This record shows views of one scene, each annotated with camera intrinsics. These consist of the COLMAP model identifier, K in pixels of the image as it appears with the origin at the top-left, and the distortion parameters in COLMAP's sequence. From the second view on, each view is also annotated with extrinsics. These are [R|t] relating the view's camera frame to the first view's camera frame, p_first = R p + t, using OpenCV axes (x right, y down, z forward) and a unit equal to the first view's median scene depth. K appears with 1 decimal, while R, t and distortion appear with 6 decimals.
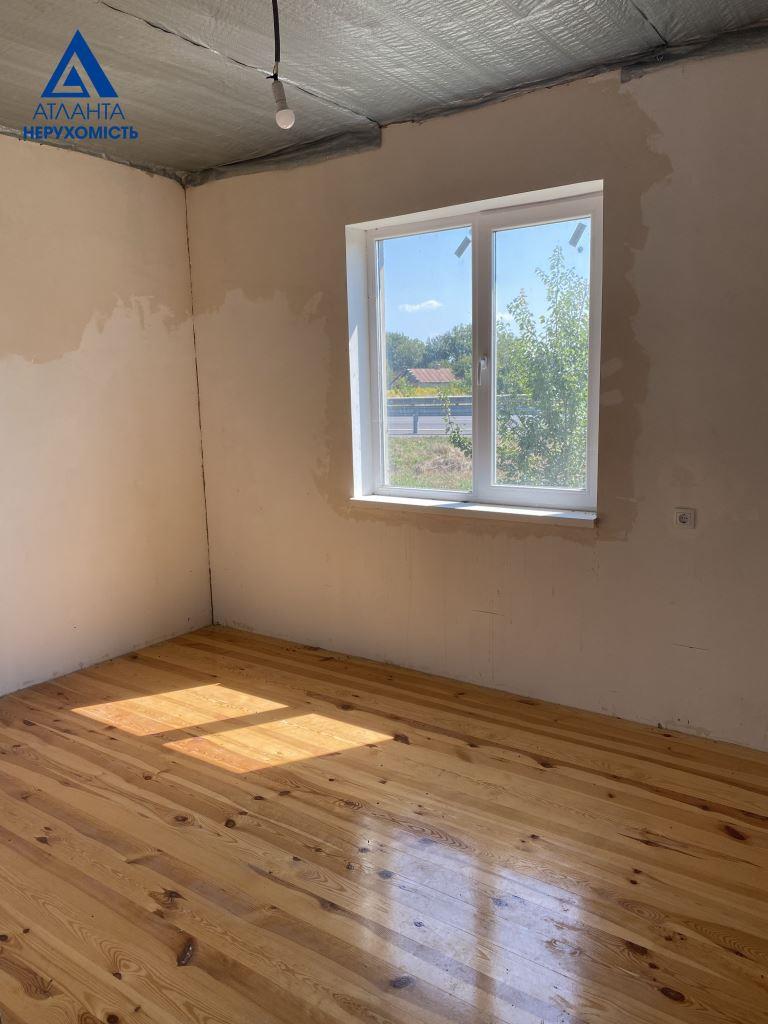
lens RADIAL K [[782.8, 0, 381.6], [0, 782.8, 515.4], [0, 0, 1]] dist [0.011366, 0.000686]
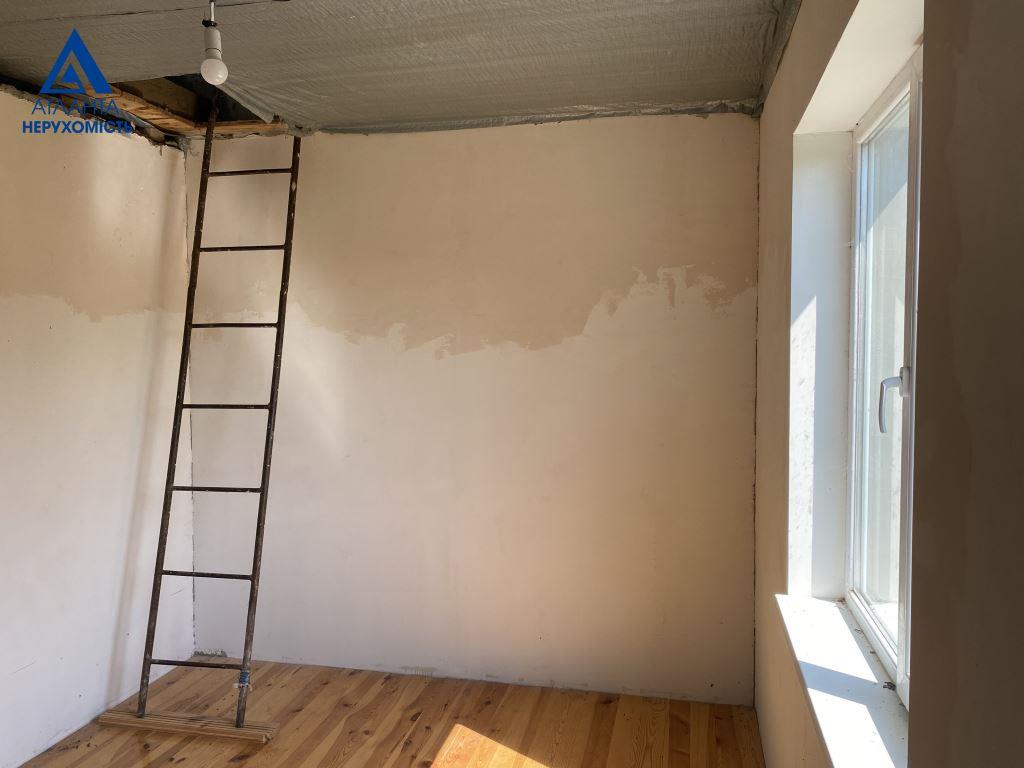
lens RADIAL K [[782.8, 0, 508.1], [0, 782.8, 383.0], [0, 0, 1]] dist [0.011366, 0.000686]
pose [[0.391048, 0.069911, -0.917711, 0.498635], [-0.156805, 0.987594, 0.008418, -0.184994], [0.906914, 0.140610, 0.397159, 0.708880]]
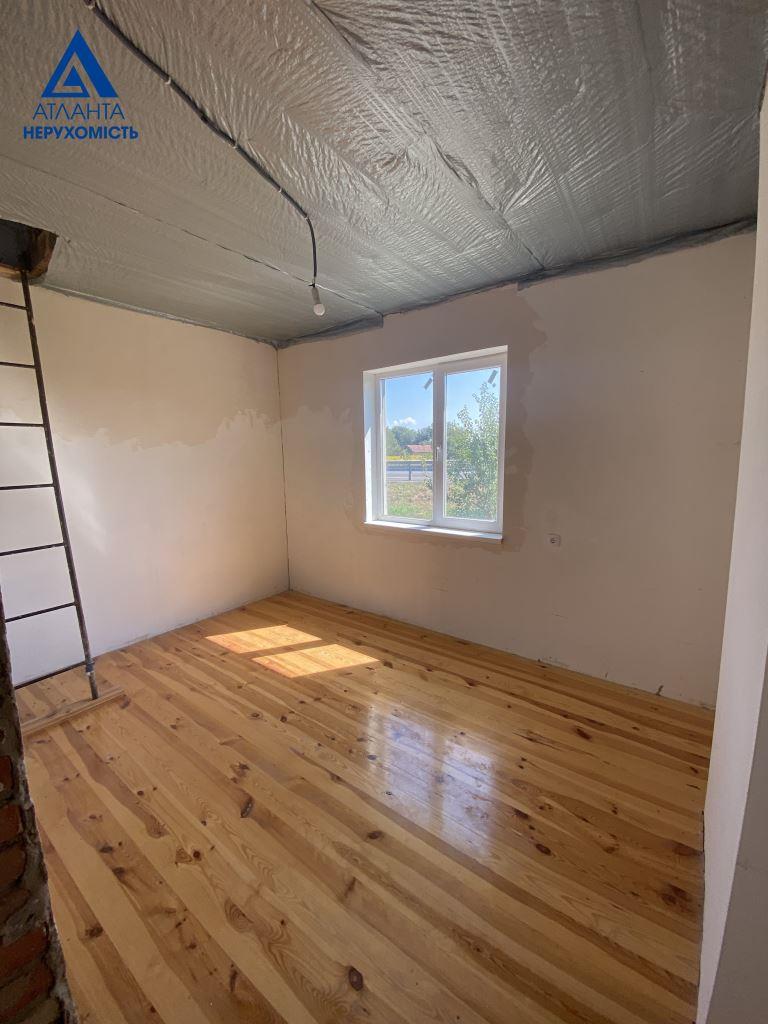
lens RADIAL K [[411.1, 0, 384.0], [0, 411.1, 512.0], [0, 0, 1]] dist [0.028140, -0.026927]
pose [[0.999627, 0.012246, -0.024398, 0.033924], [-0.012778, 0.999682, -0.021750, -0.032638], [0.024124, 0.022053, 0.999466, 0.080212]]
